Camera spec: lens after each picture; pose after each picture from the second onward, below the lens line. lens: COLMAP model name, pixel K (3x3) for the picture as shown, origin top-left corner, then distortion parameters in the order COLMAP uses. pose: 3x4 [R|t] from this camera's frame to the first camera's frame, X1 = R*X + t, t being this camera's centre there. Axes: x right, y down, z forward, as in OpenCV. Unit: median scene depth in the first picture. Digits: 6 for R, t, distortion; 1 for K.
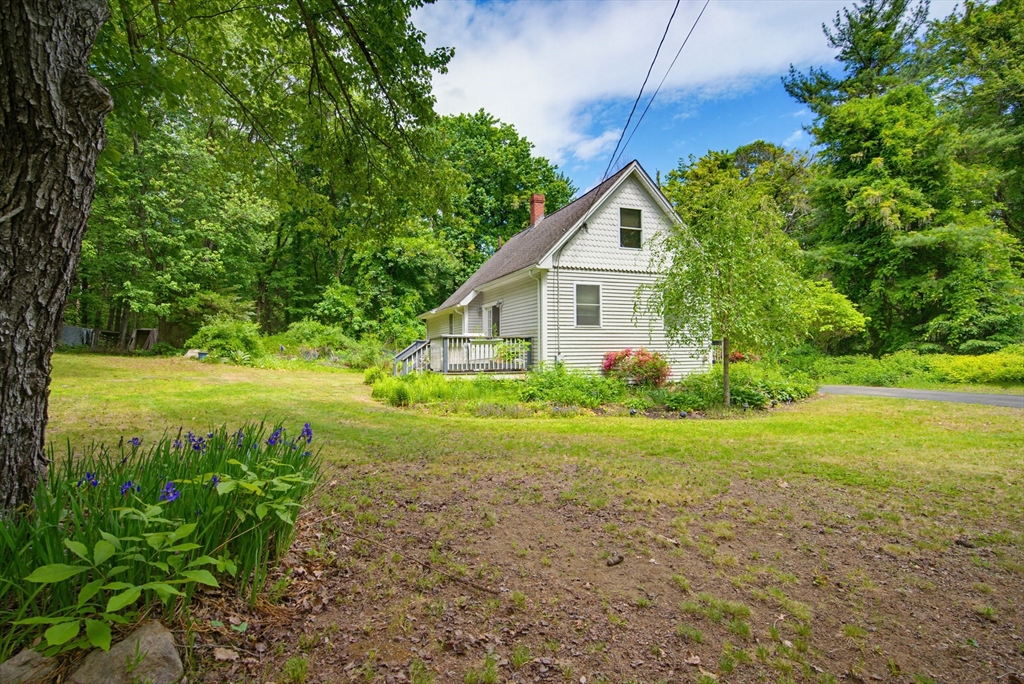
lens RADIAL K [[465.7, 0, 511.3], [0, 465.7, 343.4], [0, 0, 1]] dist [0.019378, 0.000187]
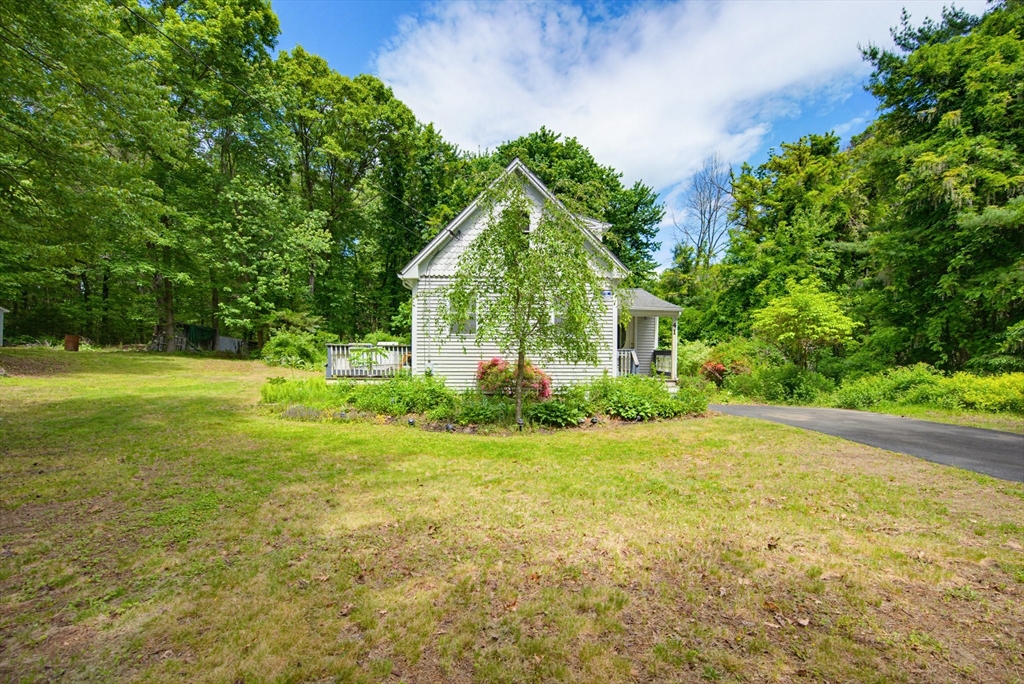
lens RADIAL K [[415.8, 0, 512.3], [0, 415.8, 377.2], [0, 0, 1]] dist [0.002384, 0.000265]
pose [[0.950552, 0.027276, -0.309365, 0.322722], [-0.007884, 0.997934, 0.063762, -0.003310], [0.310465, -0.058170, 0.948803, 0.118044]]
